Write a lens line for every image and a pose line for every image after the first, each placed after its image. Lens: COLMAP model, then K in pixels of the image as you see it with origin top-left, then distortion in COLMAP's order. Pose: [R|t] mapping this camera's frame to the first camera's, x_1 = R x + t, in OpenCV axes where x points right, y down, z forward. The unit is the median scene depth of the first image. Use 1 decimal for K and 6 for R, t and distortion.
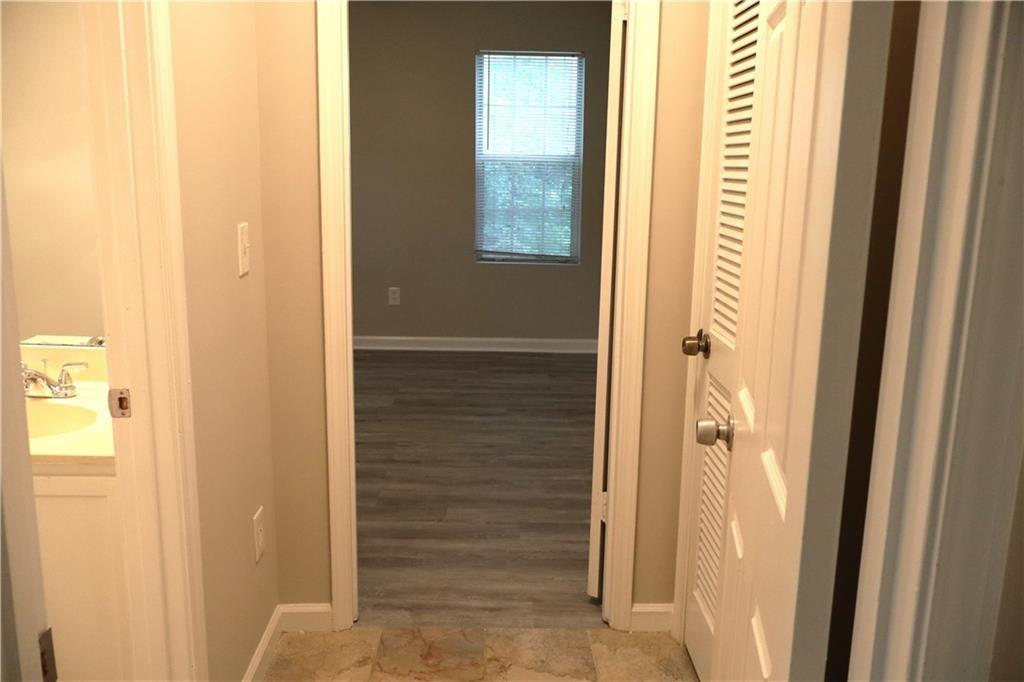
lens RADIAL K [[852.2, 0, 512.4], [0, 852.2, 340.9], [0, 0, 1]] dist [-0.010490, 0.017051]
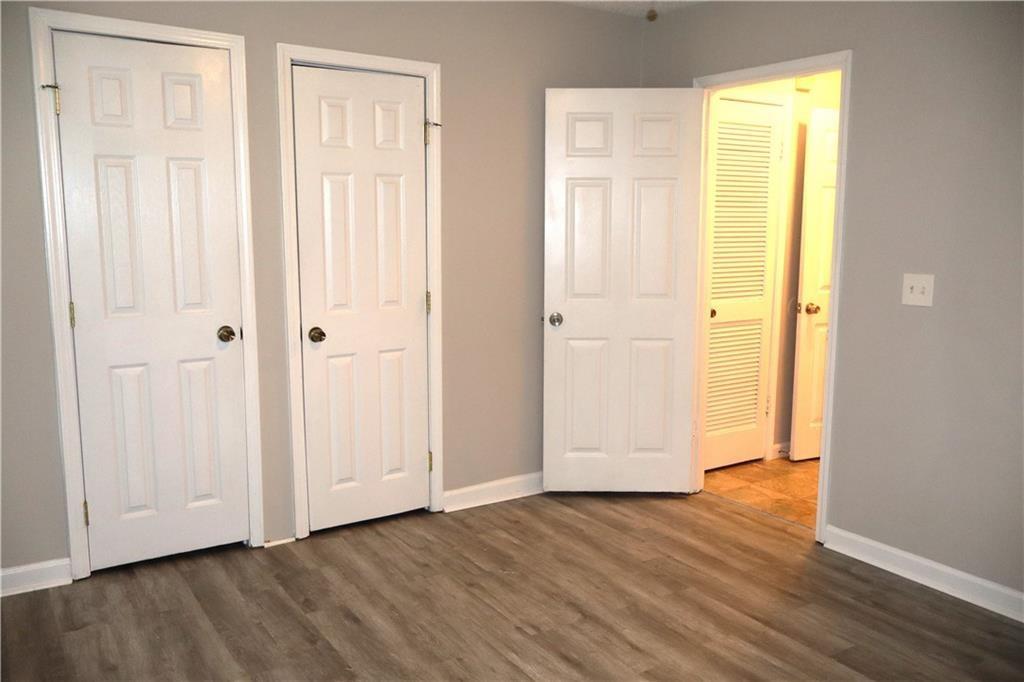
lens RADIAL K [[852.2, 0, 512.4], [0, 852.2, 340.7], [0, 0, 1]] dist [-0.010490, 0.017051]
pose [[-0.526449, -0.148123, 0.837204, -0.800441], [0.161670, 0.949299, 0.269617, -0.353655], [-0.834694, 0.277290, -0.475811, 1.521048]]
